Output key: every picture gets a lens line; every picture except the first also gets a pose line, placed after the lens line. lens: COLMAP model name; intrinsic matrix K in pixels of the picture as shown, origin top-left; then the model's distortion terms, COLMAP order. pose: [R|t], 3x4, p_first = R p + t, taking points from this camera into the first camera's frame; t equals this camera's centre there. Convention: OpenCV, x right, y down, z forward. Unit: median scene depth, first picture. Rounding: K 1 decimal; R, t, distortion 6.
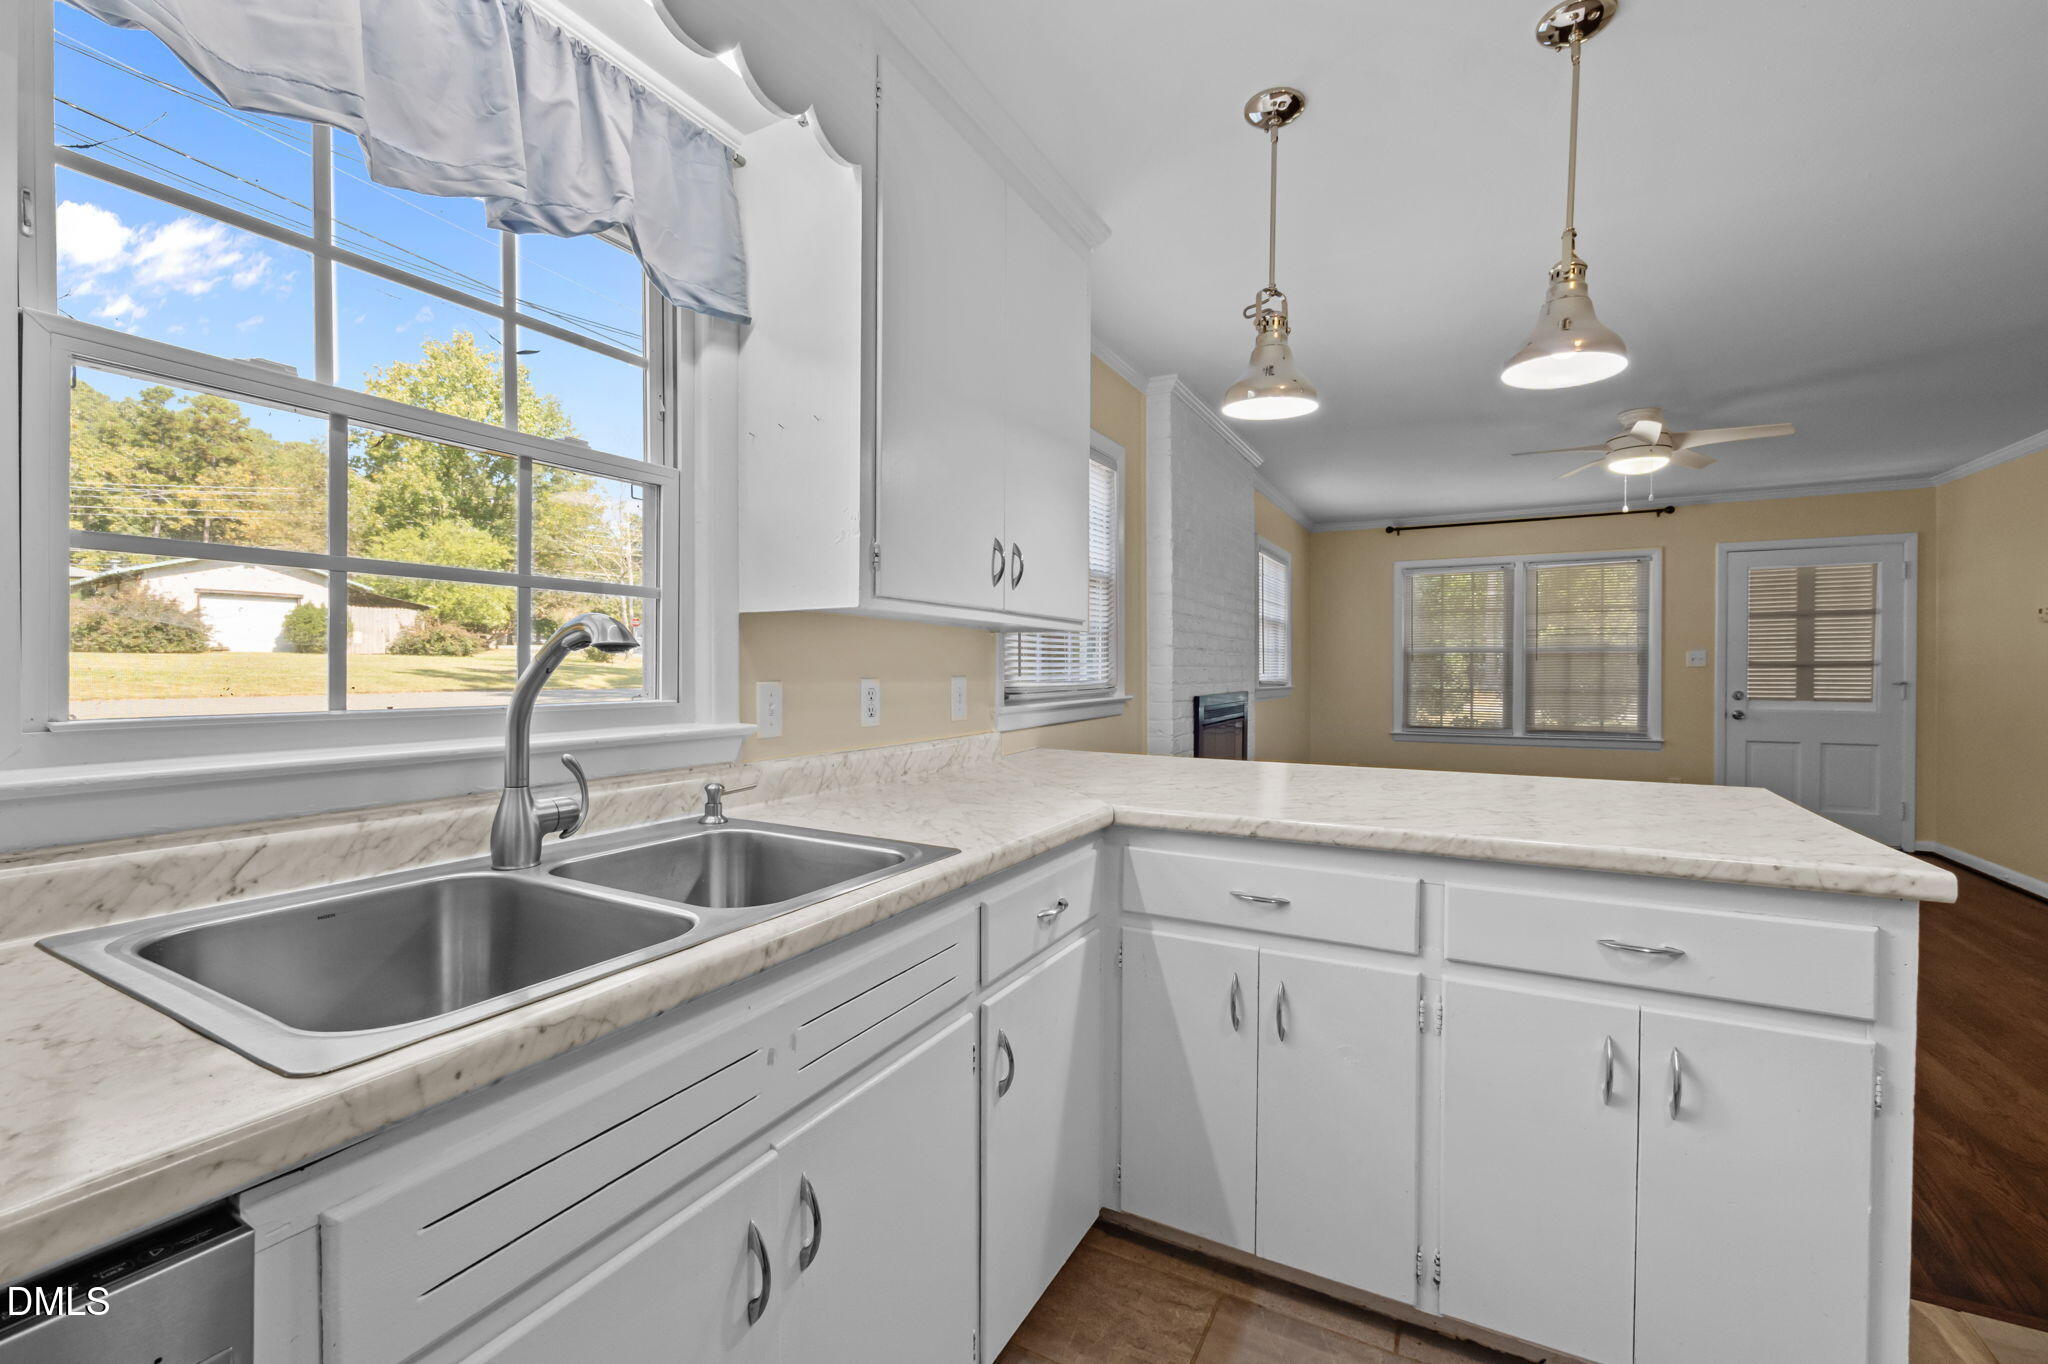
lens RADIAL K [[851.7, 0, 1014.7], [0, 851.7, 688.9], [0, 0, 1]] dist [-0.002313, -0.000023]
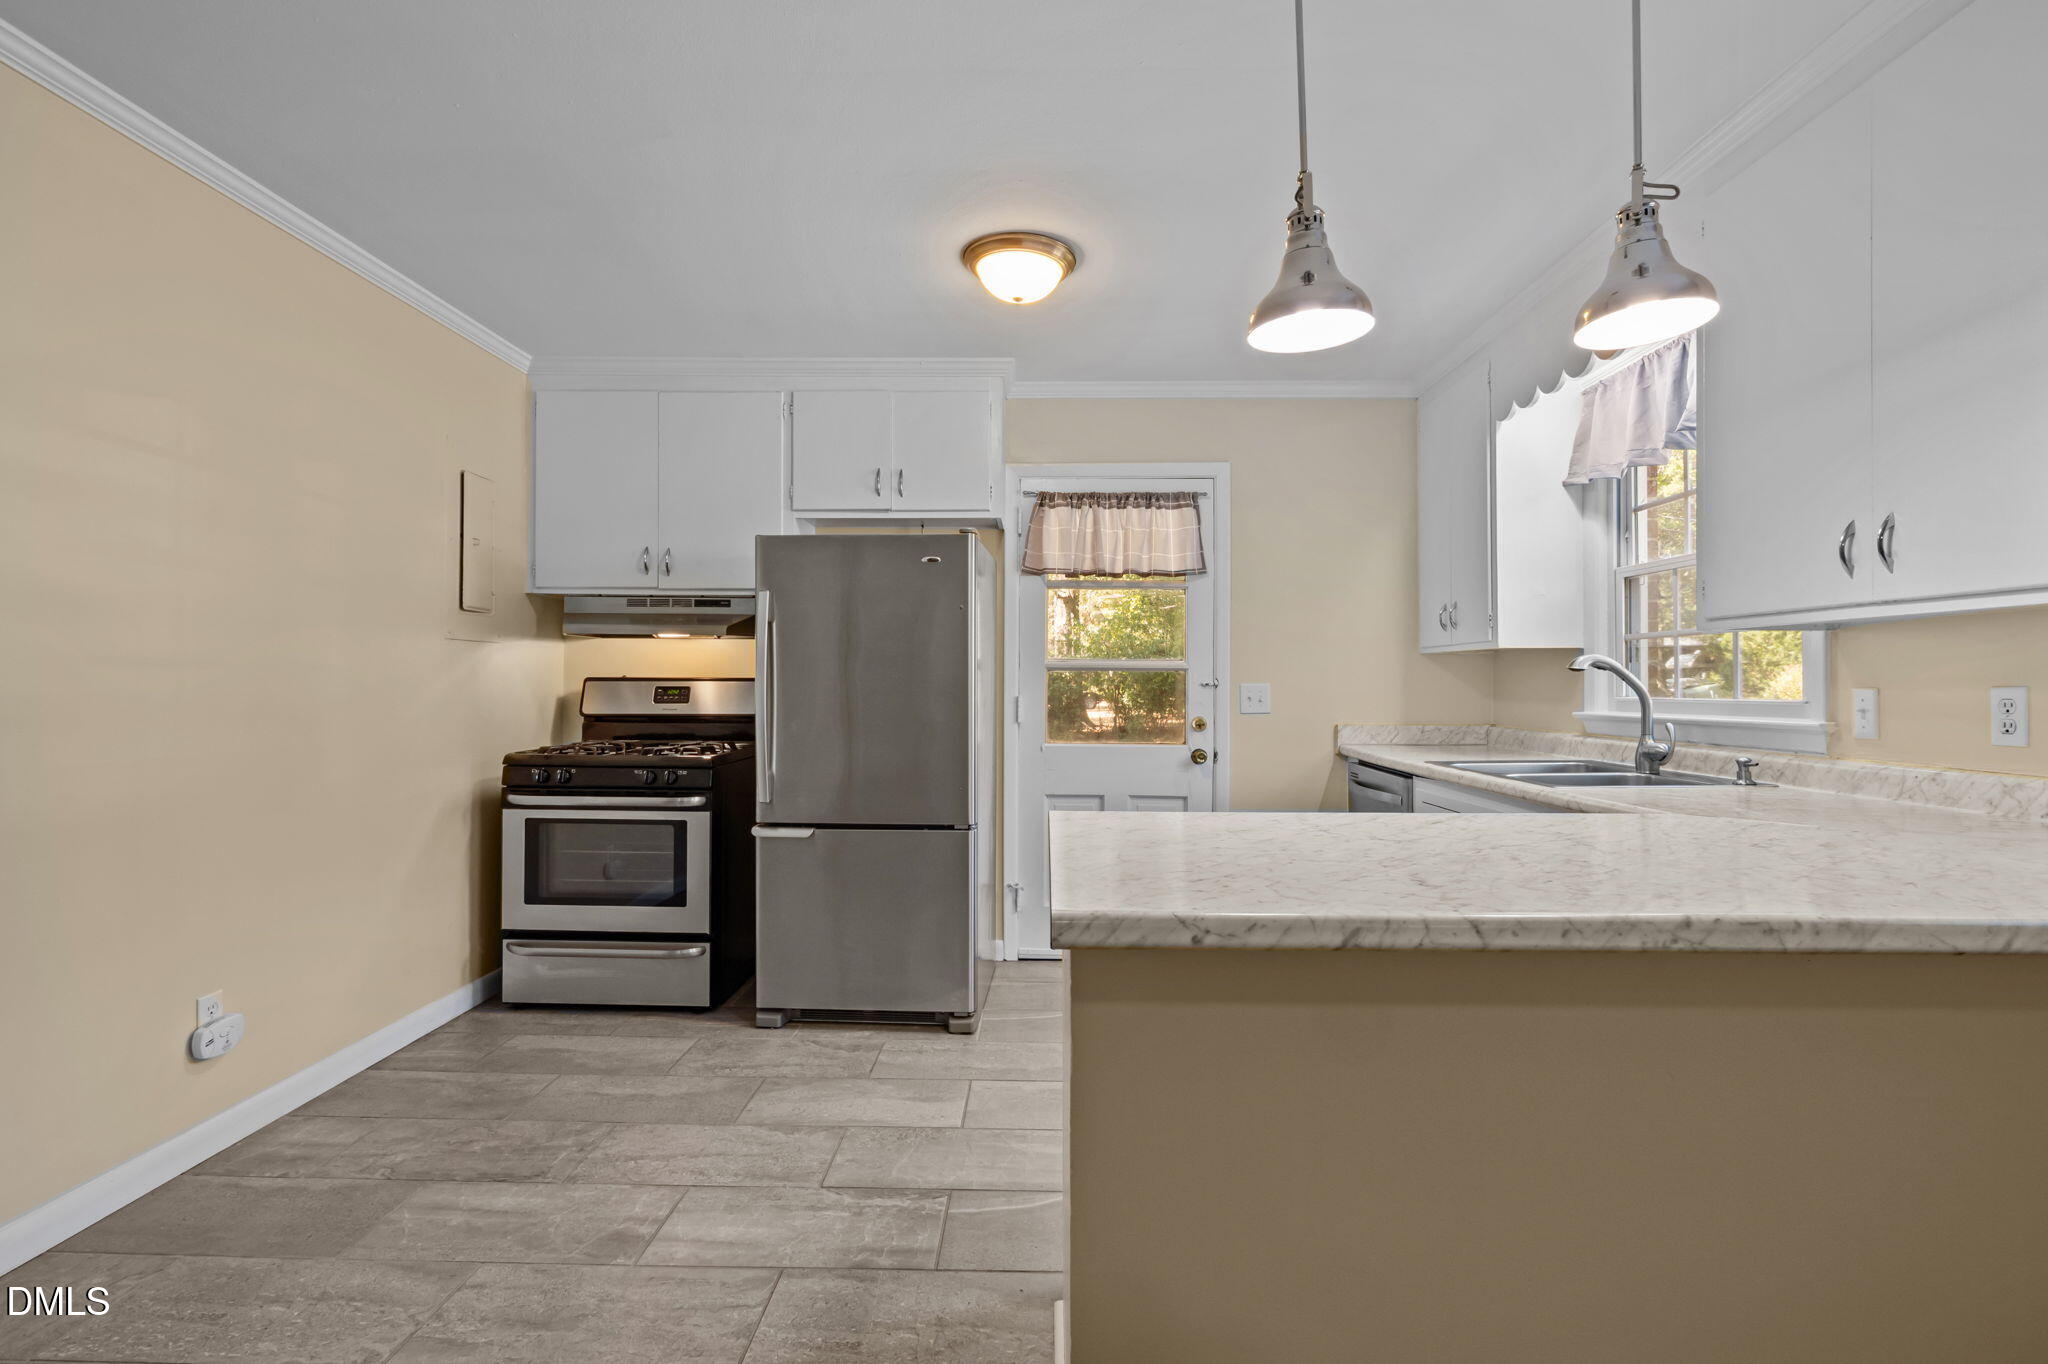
lens RADIAL K [[980.6, 0, 1020.9], [0, 980.6, 668.3], [0, 0, 1]] dist [-0.001460, 0.002261]
pose [[-0.881374, -0.015421, -0.472168, 0.380187], [-0.018030, 0.999837, 0.001000, -0.004744], [0.472076, 0.009394, -0.881508, 0.475803]]
